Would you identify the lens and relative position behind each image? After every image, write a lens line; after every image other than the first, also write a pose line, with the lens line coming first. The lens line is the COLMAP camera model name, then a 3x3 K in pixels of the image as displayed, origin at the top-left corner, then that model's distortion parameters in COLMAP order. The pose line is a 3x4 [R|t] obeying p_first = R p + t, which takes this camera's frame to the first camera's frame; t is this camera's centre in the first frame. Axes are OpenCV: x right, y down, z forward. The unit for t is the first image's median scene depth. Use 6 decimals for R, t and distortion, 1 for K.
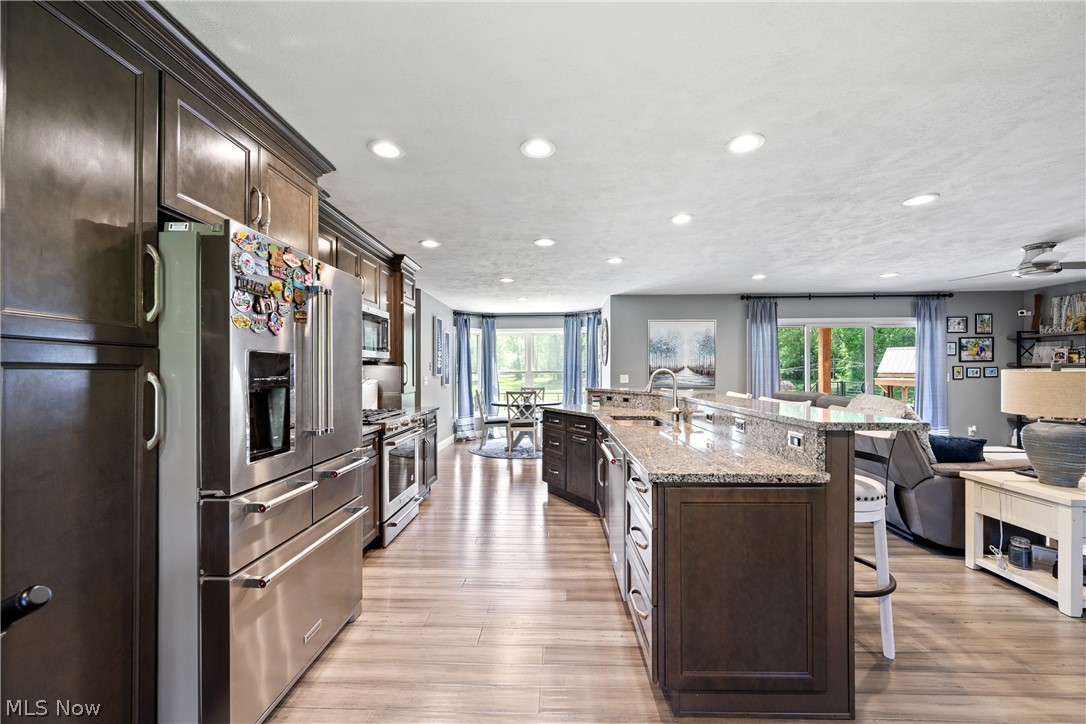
lens RADIAL K [[426.8, 0, 541.8], [0, 426.8, 371.2], [0, 0, 1]] dist [-0.003615, 0.001259]
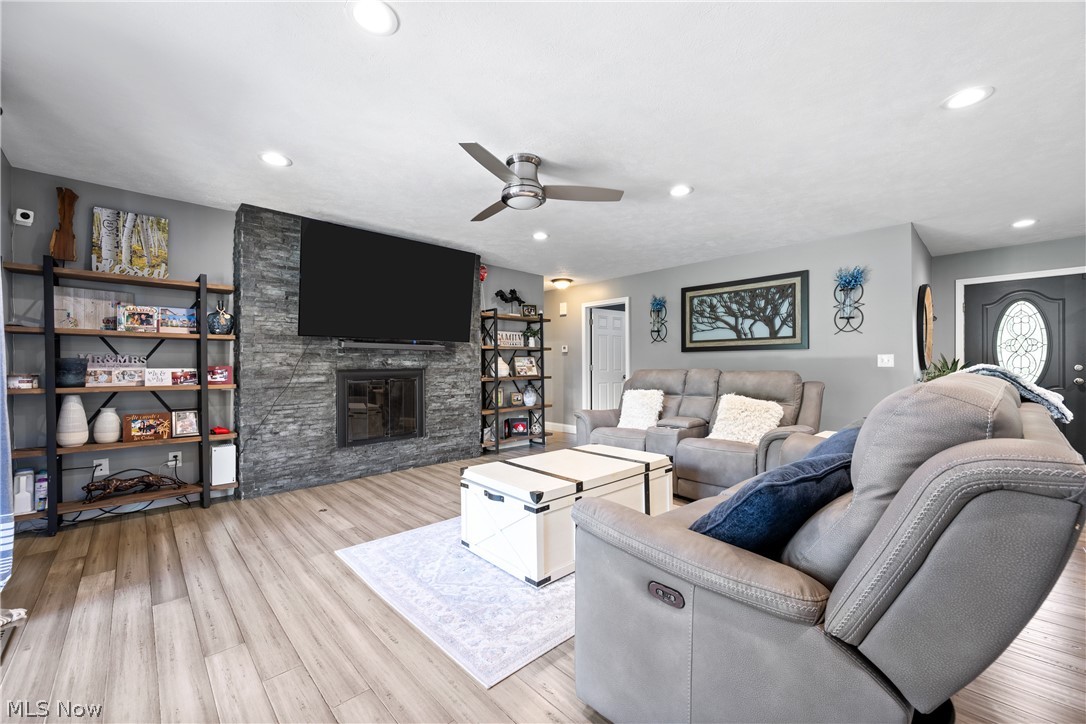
lens RADIAL K [[426.8, 0, 543.8], [0, 426.8, 368.0], [0, 0, 1]] dist [-0.003615, 0.001259]
pose [[-0.720010, 0.005007, 0.693946, 0.407561], [0.007151, 0.999974, 0.000205, 0.028361], [-0.693927, 0.005109, -0.720027, 0.931093]]
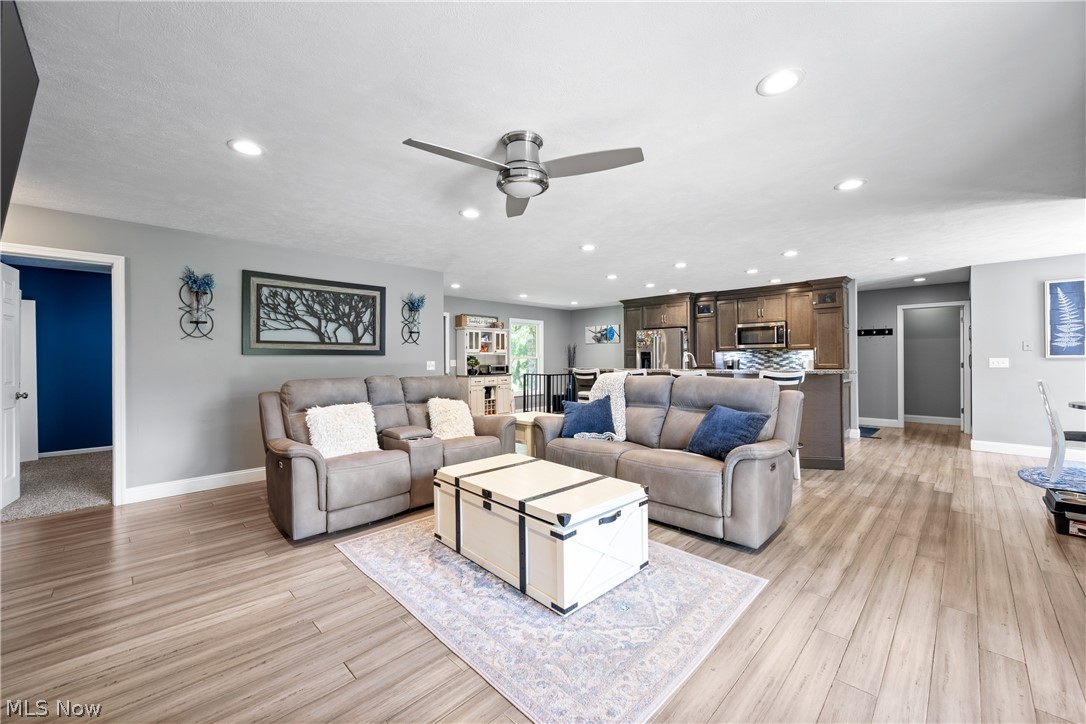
lens RADIAL K [[426.8, 0, 536.1], [0, 426.8, 361.1], [0, 0, 1]] dist [-0.003615, 0.001259]
pose [[-0.692172, 0.009691, -0.721667, 1.003429], [0.006430, 0.999953, 0.007260, 0.006244], [0.721704, 0.000385, -0.692202, 0.896054]]
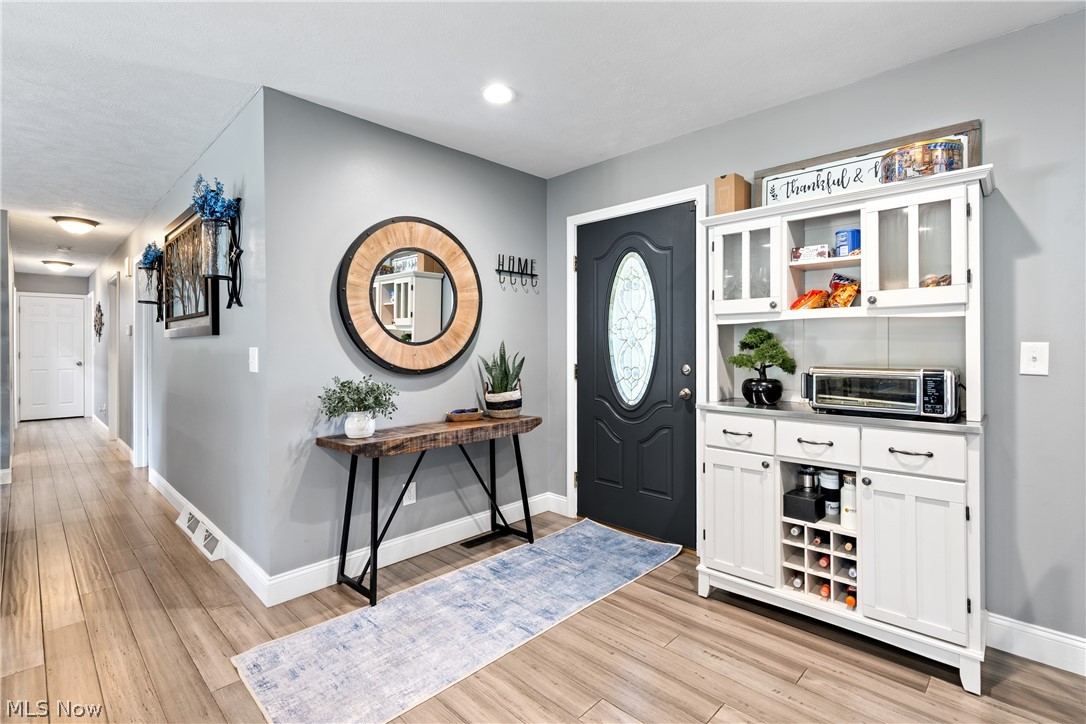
lens RADIAL K [[496.4, 0, 539.9], [0, 496.4, 352.0], [0, 0, 1]] dist [-0.012980, 0.000991]
pose [[-0.749952, -0.000790, 0.661492, 0.045097], [0.008534, 0.999905, 0.010870, 0.012168], [-0.661438, 0.013797, -0.749873, 0.226129]]
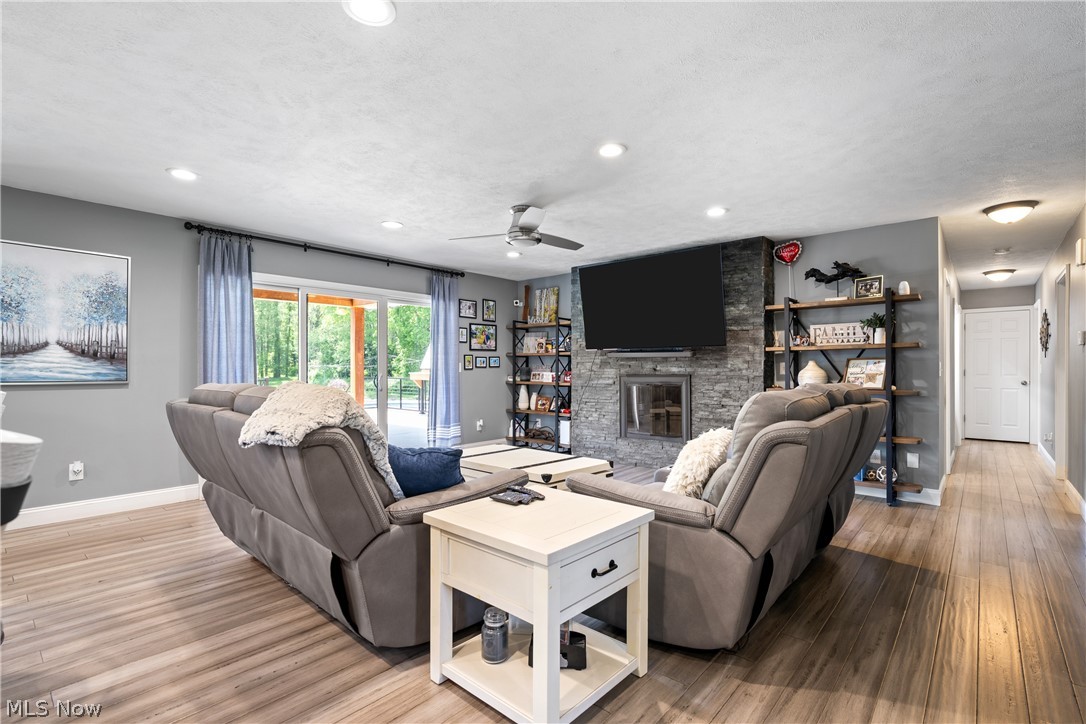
lens RADIAL K [[511.0, 0, 556.4], [0, 511.0, 362.8], [0, 0, 1]] dist [-0.005692, 0.000578]
pose [[0.611876, 0.011678, 0.790868, 0.233099], [-0.002658, 0.999916, -0.012709, 0.018595], [-0.790949, 0.005674, 0.611855, 0.188248]]
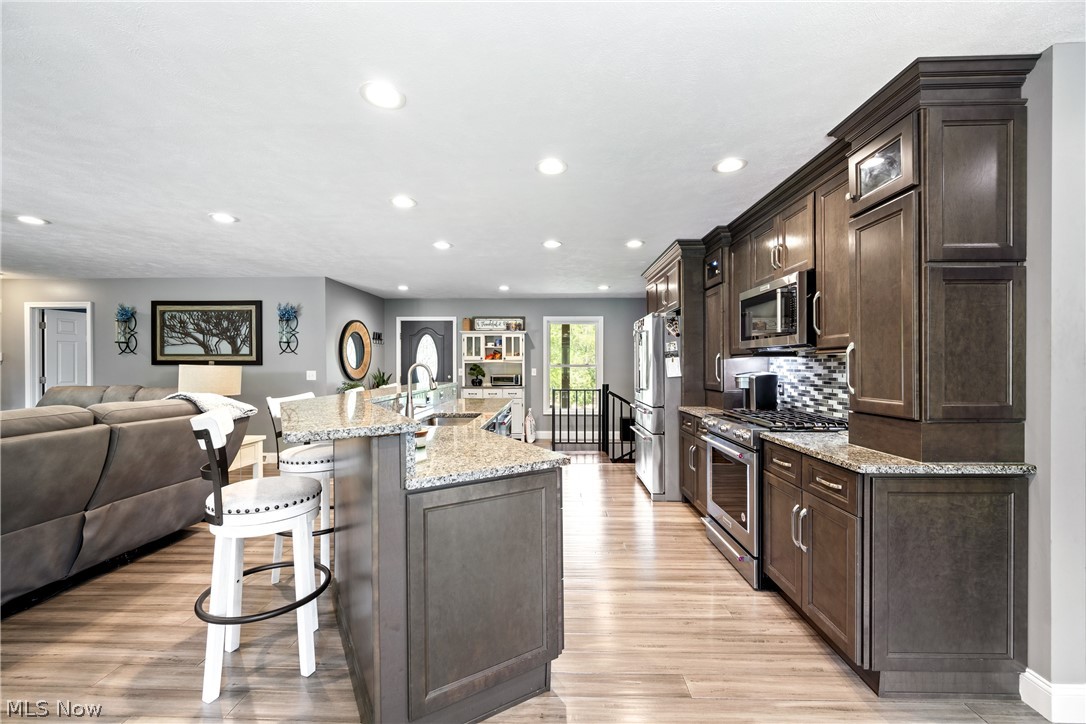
lens RADIAL K [[426.8, 0, 539.5], [0, 426.8, 364.9], [0, 0, 1]] dist [-0.003615, 0.001259]
pose [[-0.999923, 0.005995, -0.010828, 0.014401], [0.005982, 0.999981, 0.001226, -0.000381], [0.010835, 0.001161, -0.999941, 0.980075]]
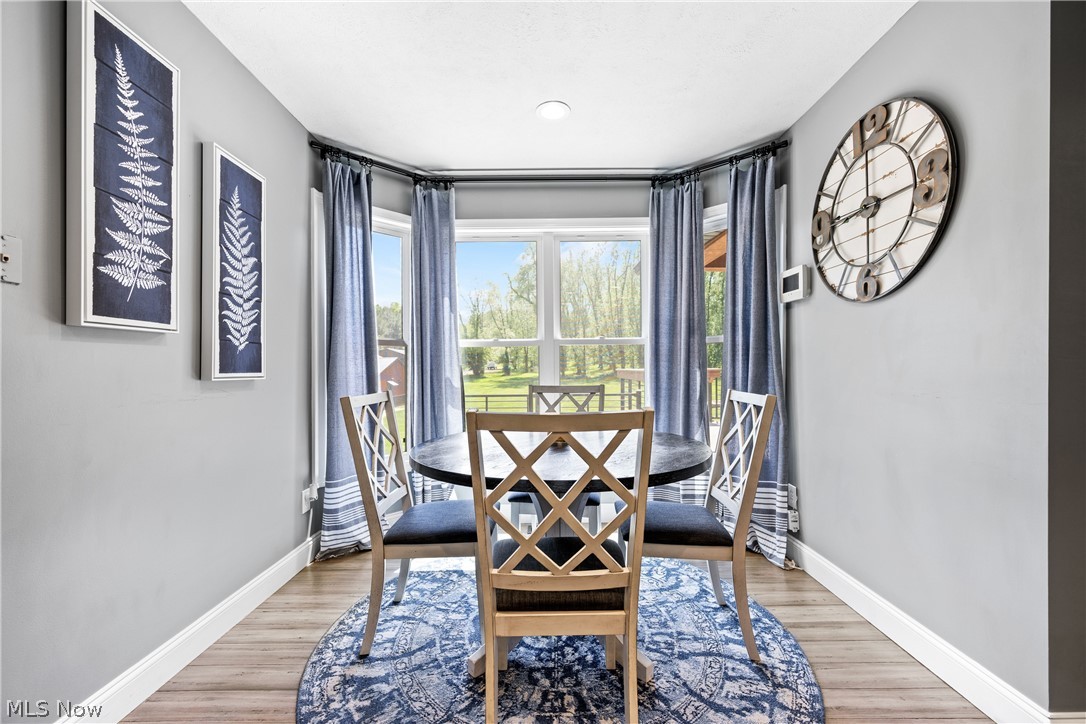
lens RADIAL K [[439.5, 0, 543.7], [0, 439.5, 368.7], [0, 0, 1]] dist [0.000058, -0.000847]
pose [[0.999329, 0.004055, 0.036416, -0.061072], [-0.004079, 0.999991, 0.000606, 0.030139], [-0.036413, -0.000754, 0.999337, 0.836202]]
